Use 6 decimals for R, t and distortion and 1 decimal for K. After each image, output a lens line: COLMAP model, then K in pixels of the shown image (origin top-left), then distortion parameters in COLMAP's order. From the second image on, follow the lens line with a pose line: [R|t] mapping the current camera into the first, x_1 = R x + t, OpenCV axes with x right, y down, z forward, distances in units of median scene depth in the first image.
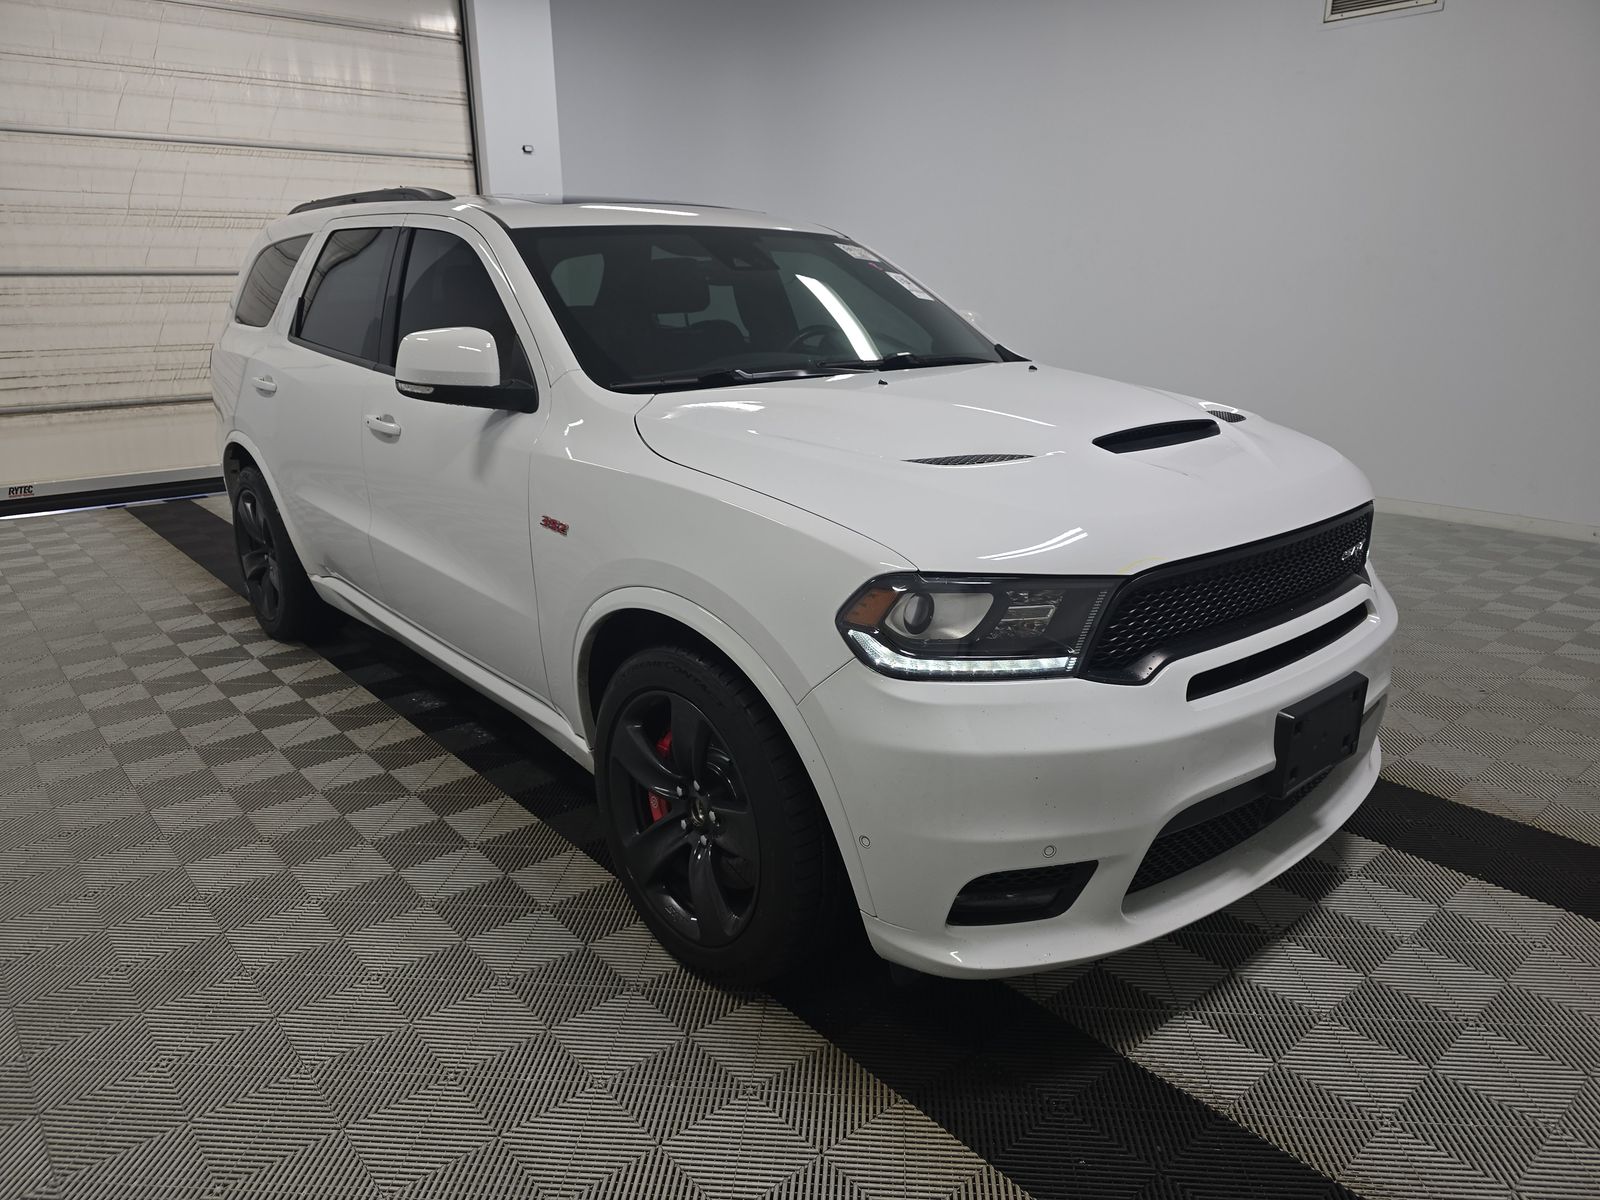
lens RADIAL K [[1081.3, 0, 792.6], [0, 1081.3, 598.3], [0, 0, 1]] dist [0.041015, -0.028920]
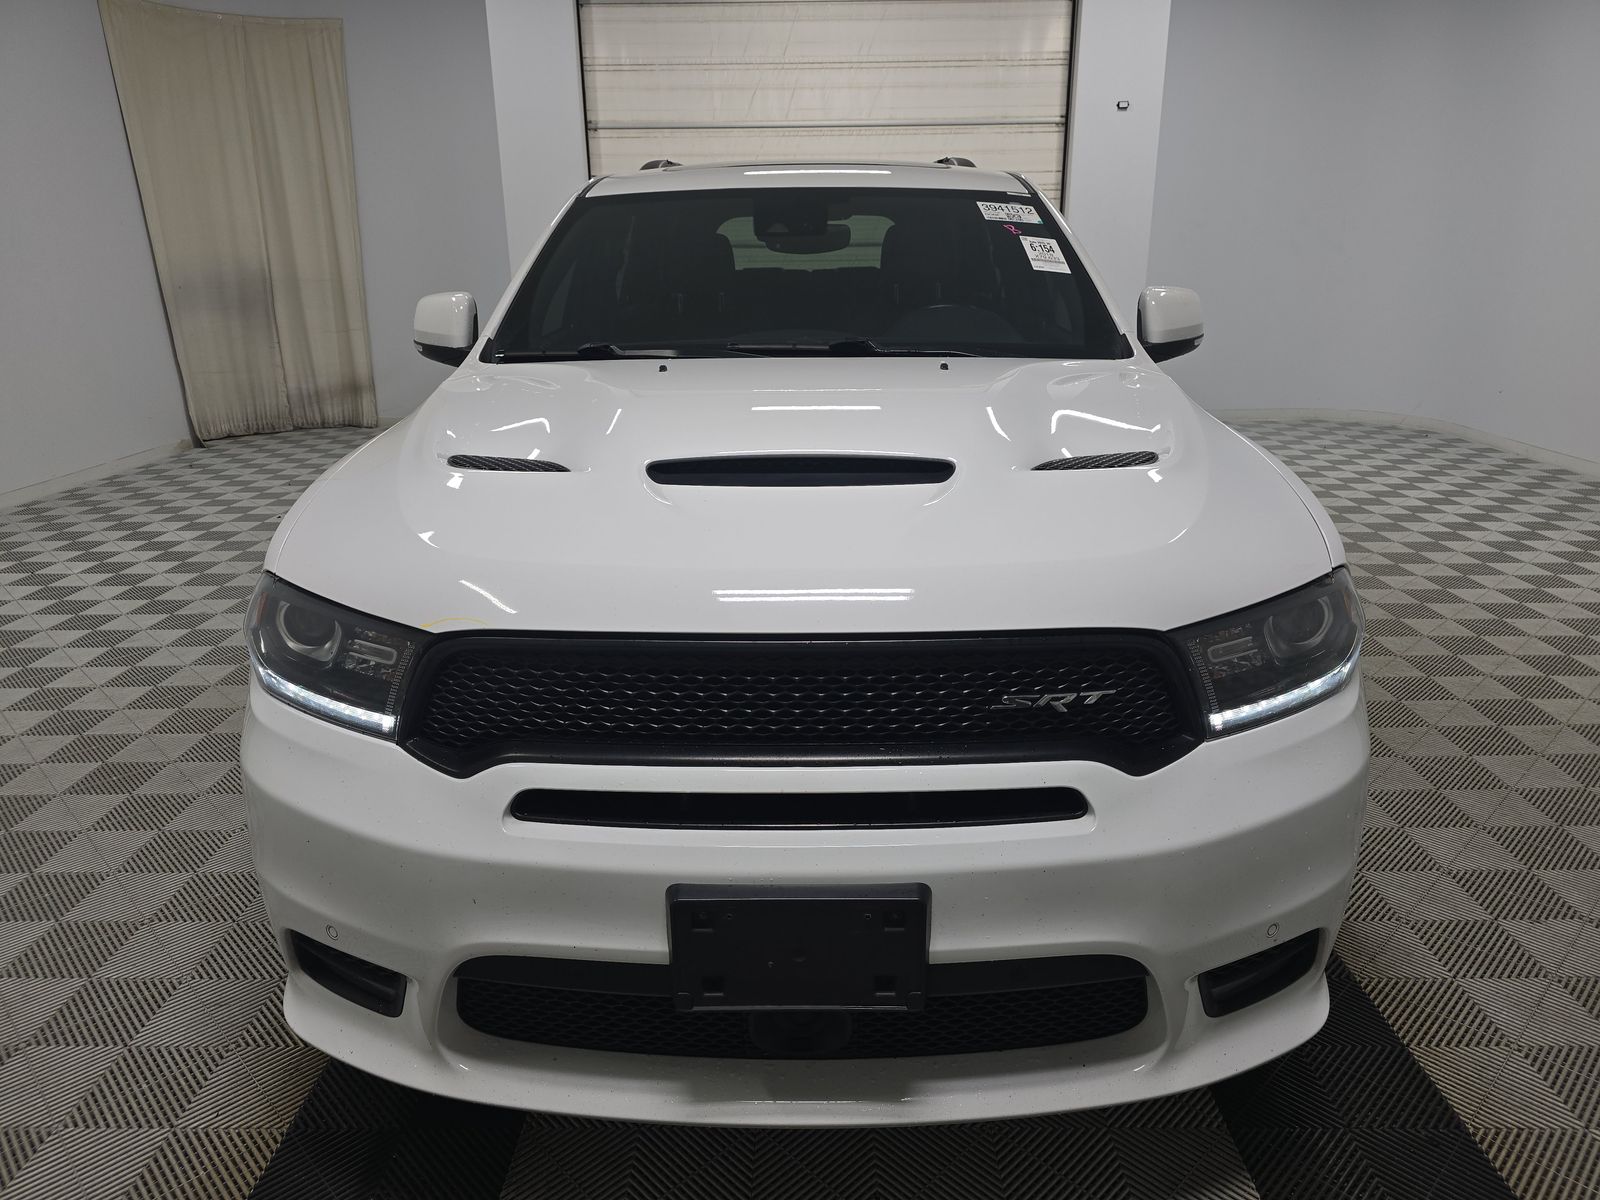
lens RADIAL K [[1081.3, 0, 792.6], [0, 1081.3, 598.3], [0, 0, 1]] dist [0.041015, -0.028920]
pose [[0.754628, 0.201628, -0.624406, 0.256928], [-0.184783, 0.978405, 0.092619, -0.042872], [0.629596, 0.045487, 0.775590, 0.146858]]
